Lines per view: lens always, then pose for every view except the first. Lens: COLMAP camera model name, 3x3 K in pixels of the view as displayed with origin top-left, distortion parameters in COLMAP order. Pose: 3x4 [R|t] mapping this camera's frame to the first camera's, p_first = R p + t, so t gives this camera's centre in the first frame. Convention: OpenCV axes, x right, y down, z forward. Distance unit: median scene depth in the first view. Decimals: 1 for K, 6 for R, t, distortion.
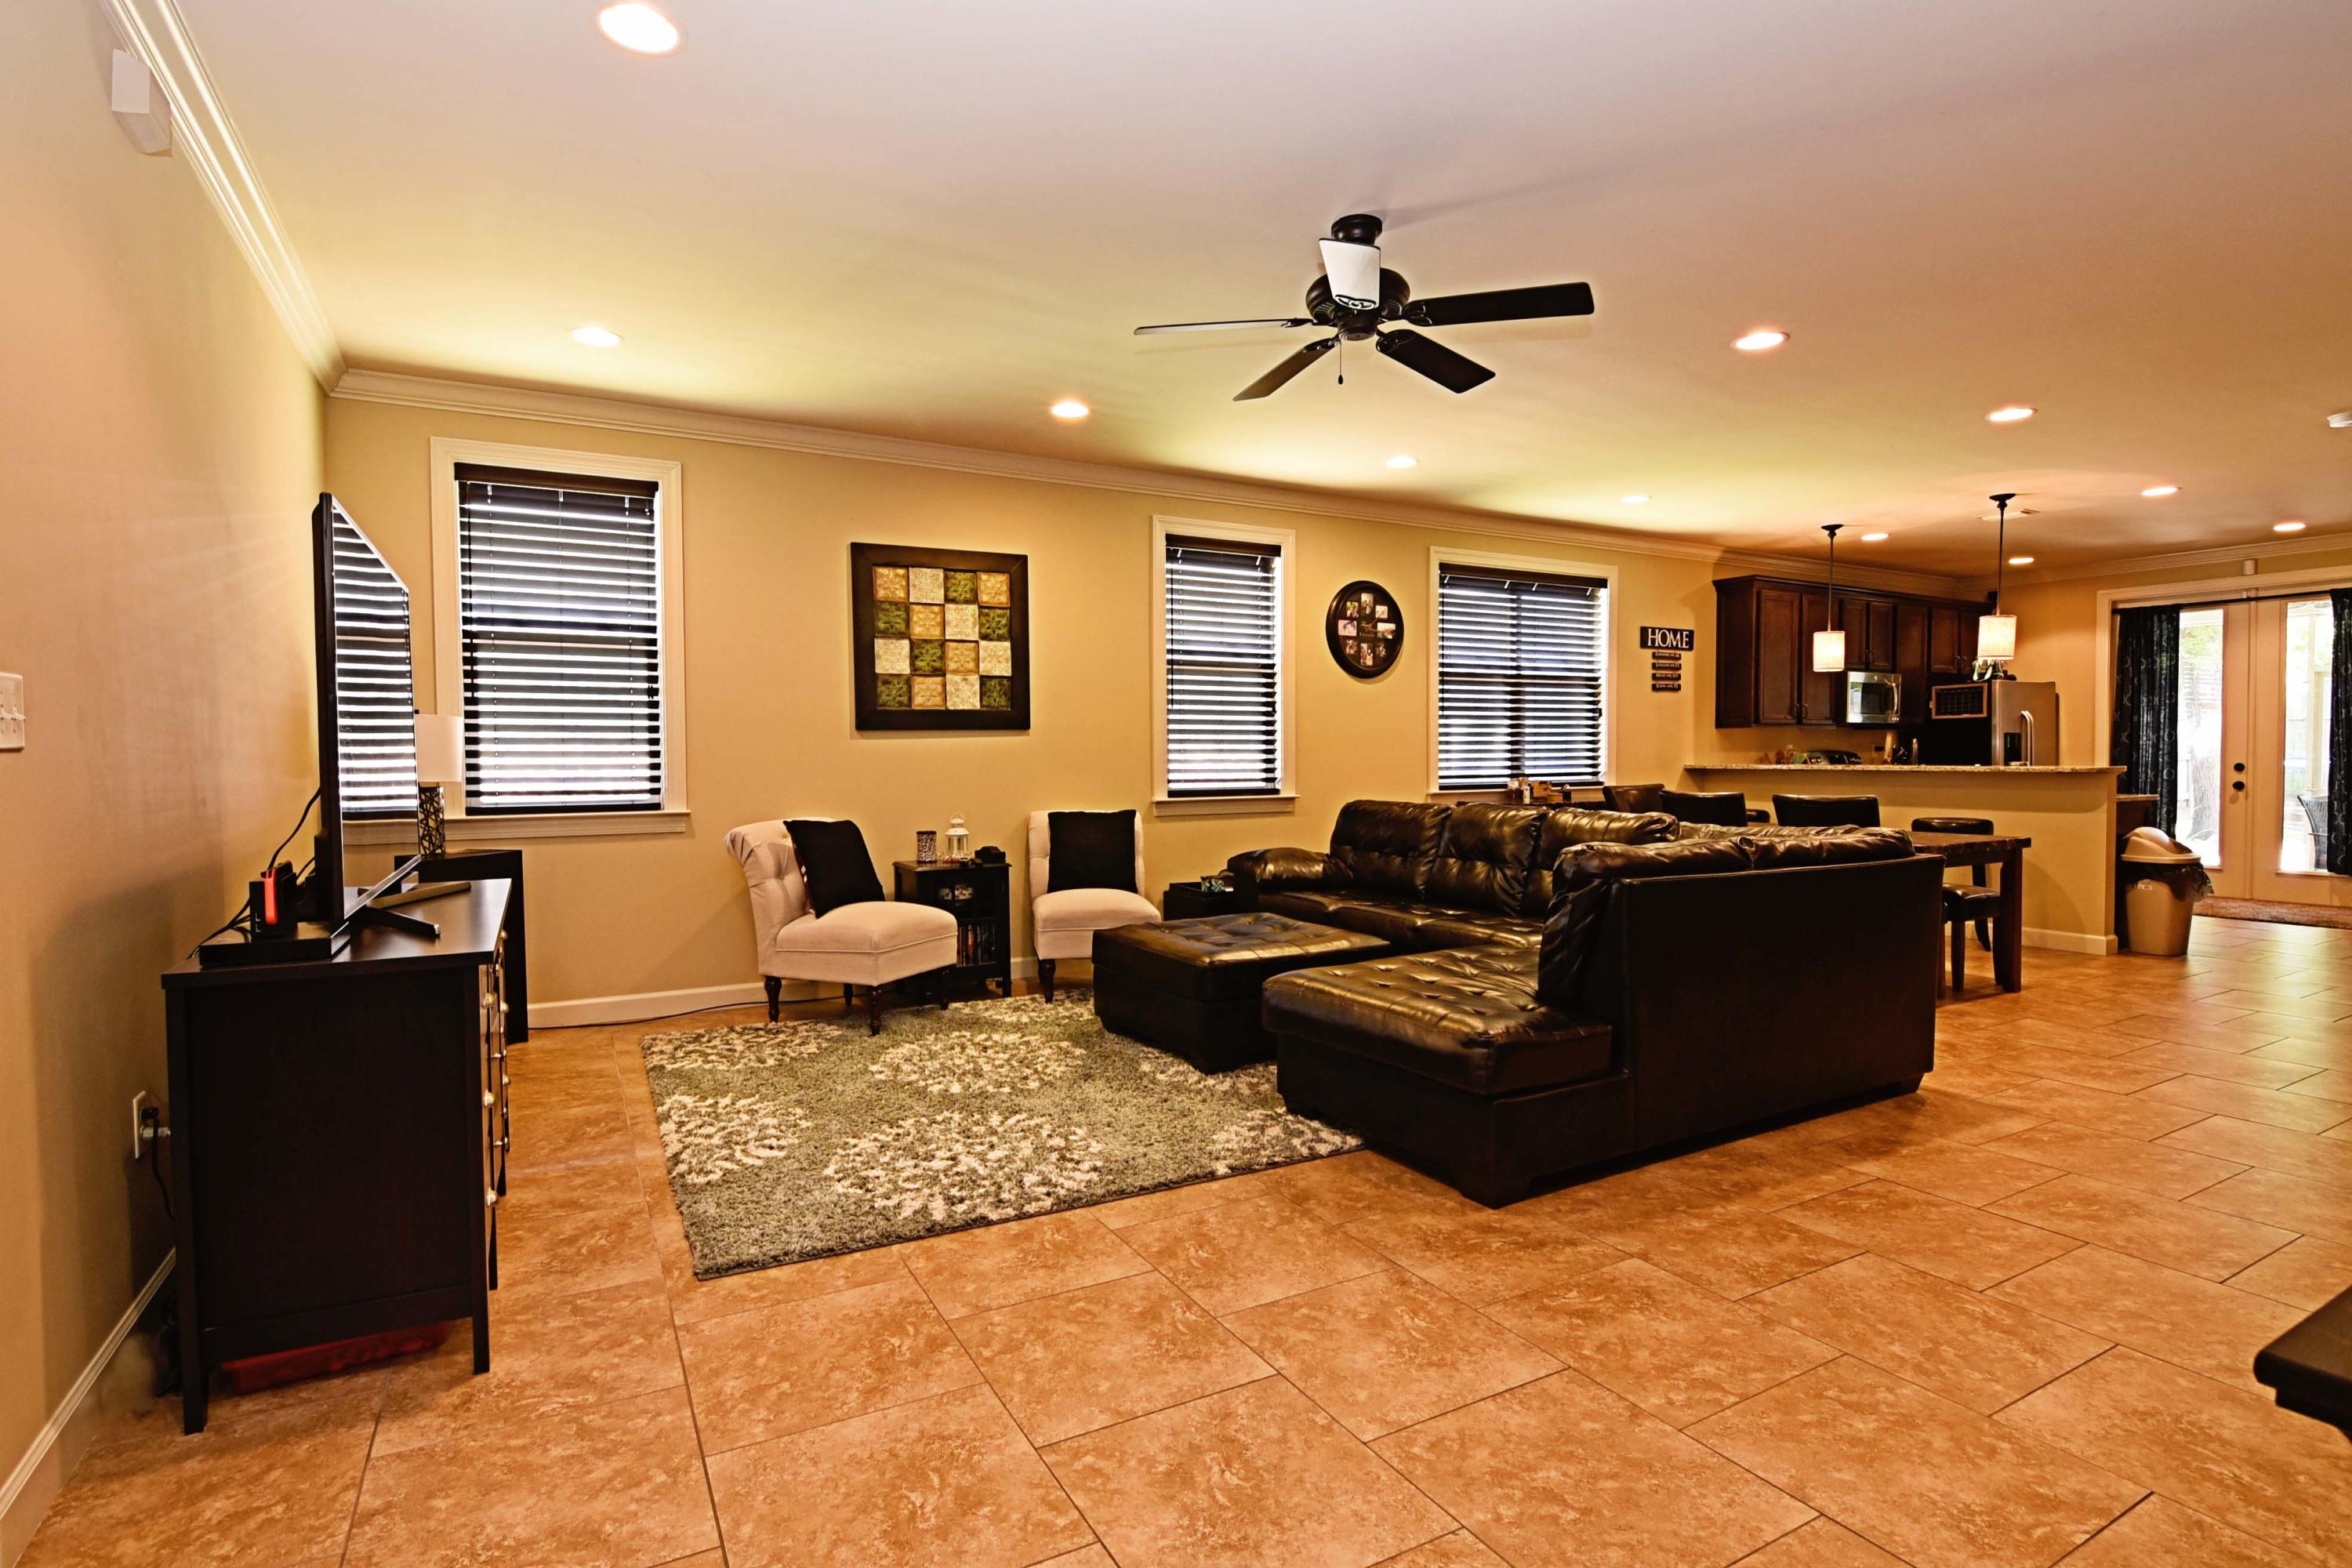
lens RADIAL K [[1140.6, 0, 1168.6], [0, 1140.6, 789.2], [0, 0, 1]] dist [-0.007068, -0.008622]
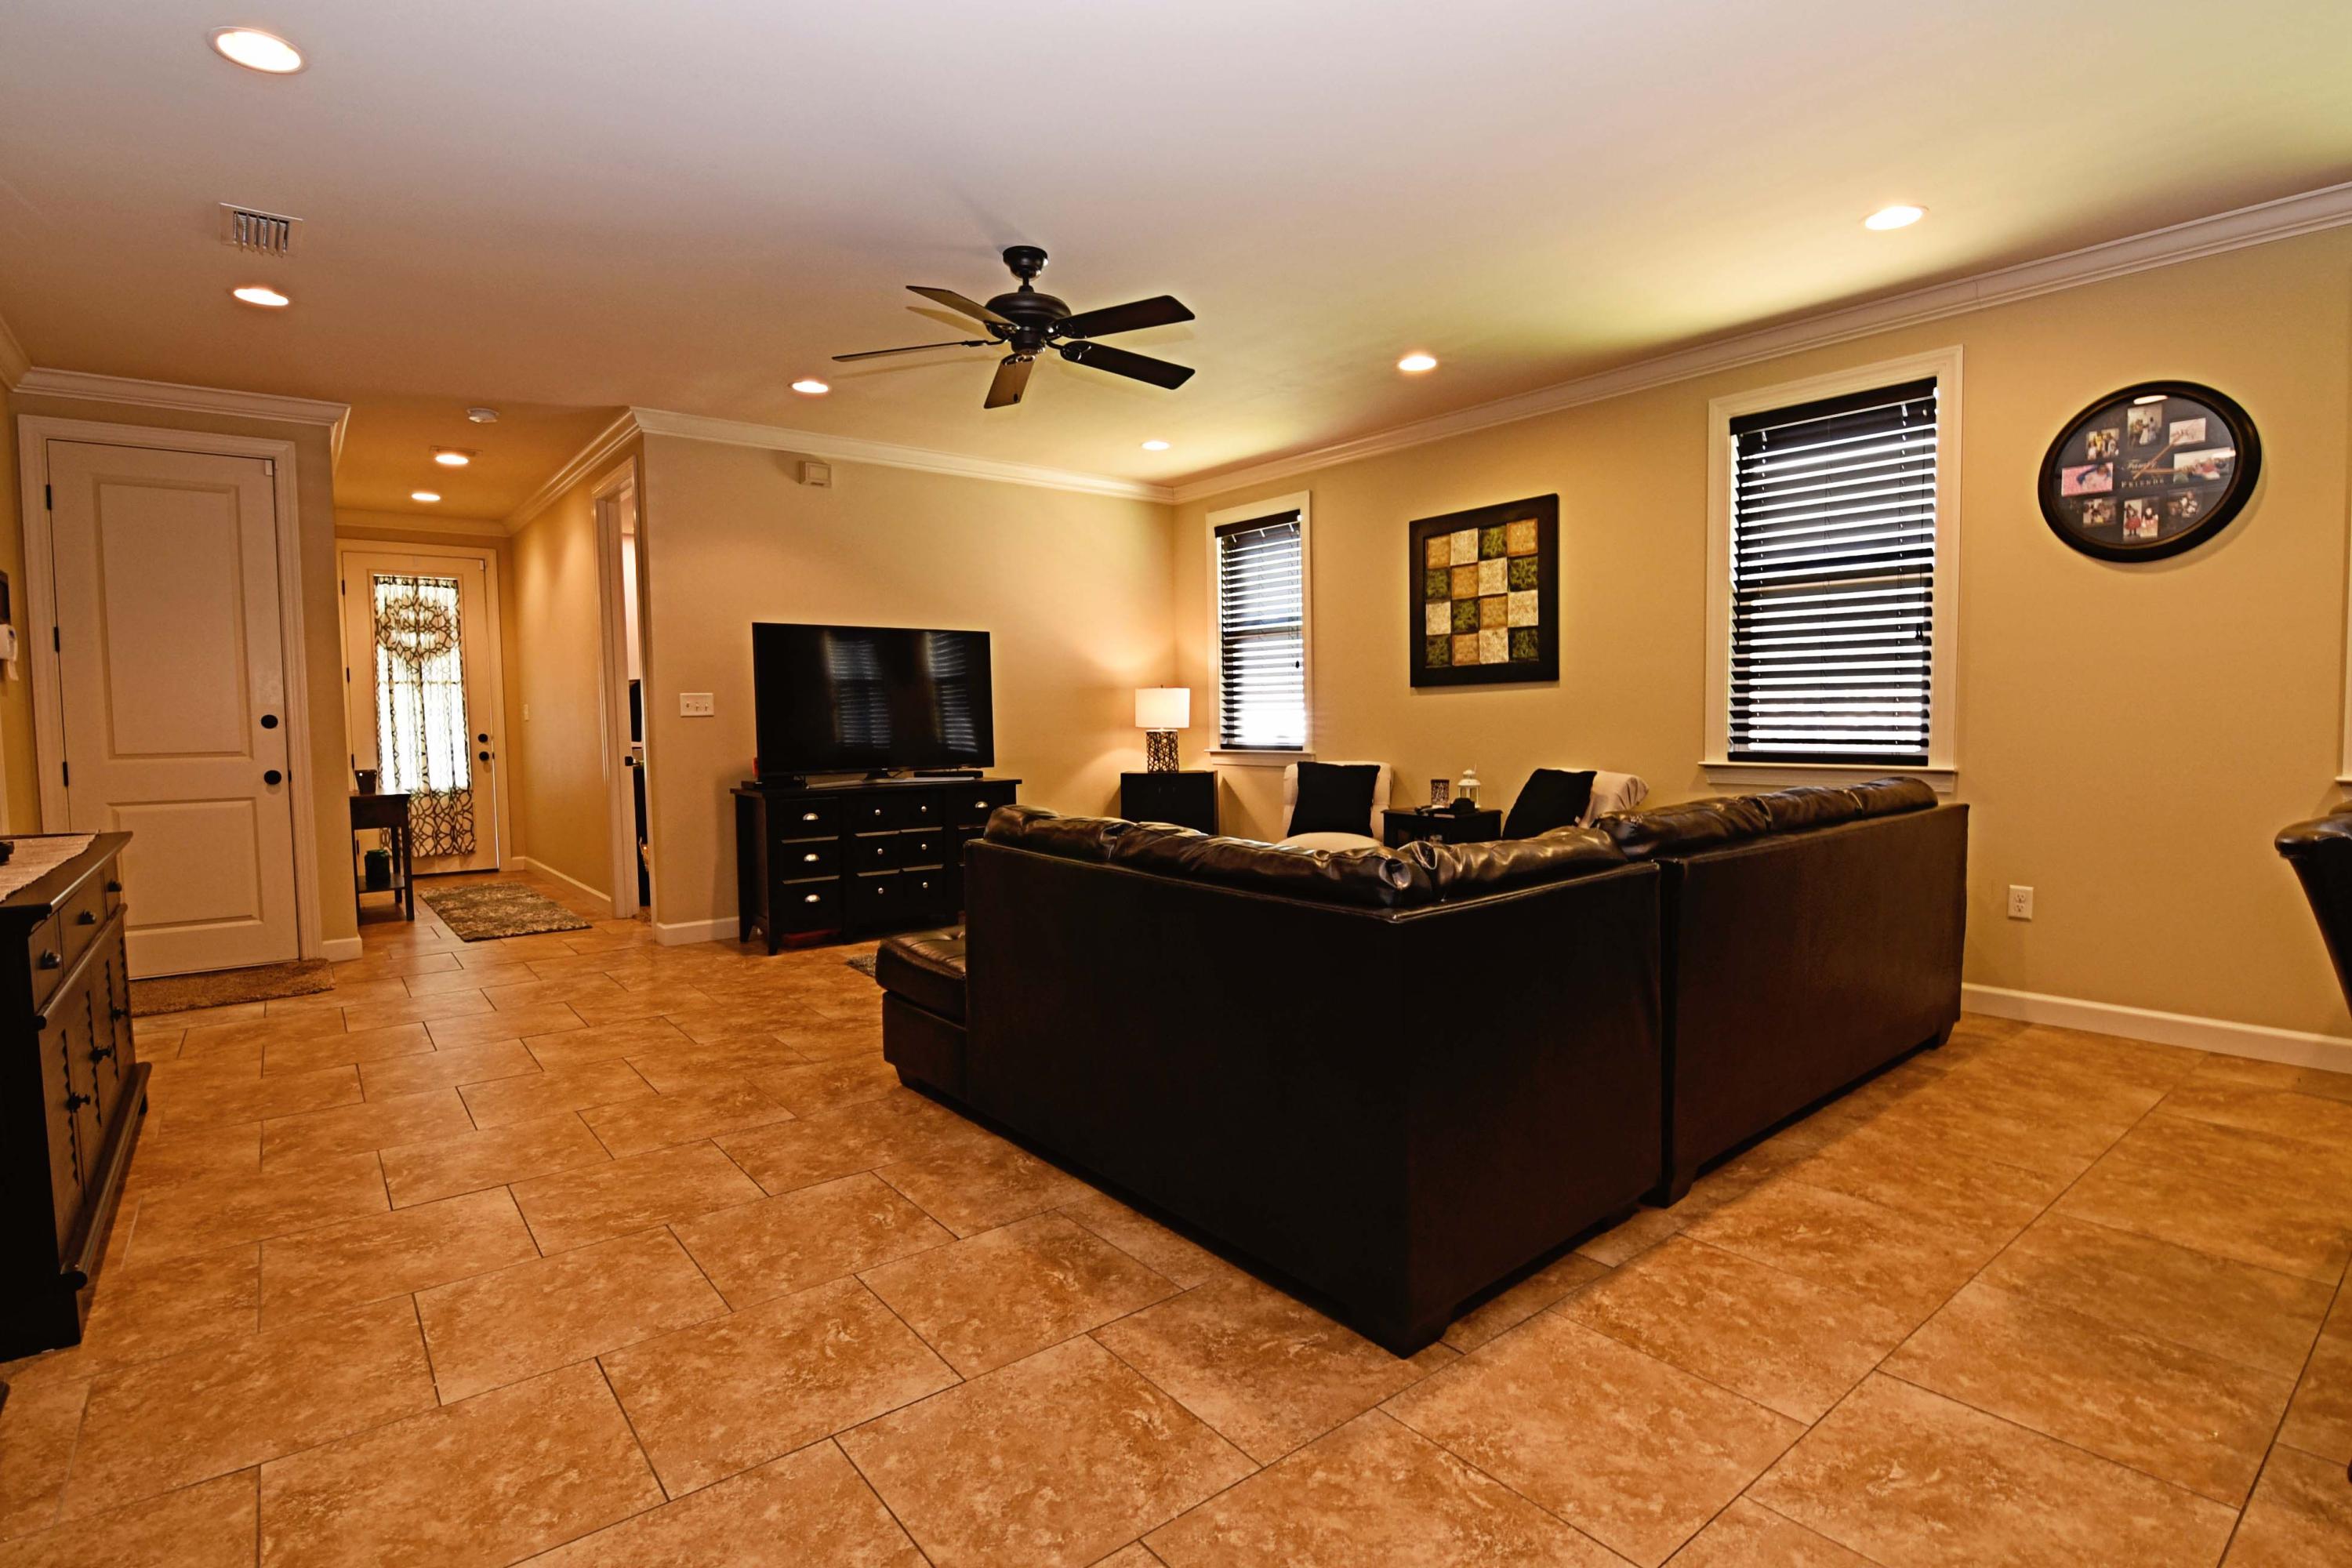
lens RADIAL K [[1140.6, 0, 1168.6], [0, 1140.6, 789.2], [0, 0, 1]] dist [-0.007068, -0.008622]
pose [[0.161907, 0.066240, -0.984580, 0.801987], [-0.018652, 0.997772, 0.064060, -0.018372], [0.986630, 0.007993, 0.162781, 0.567381]]
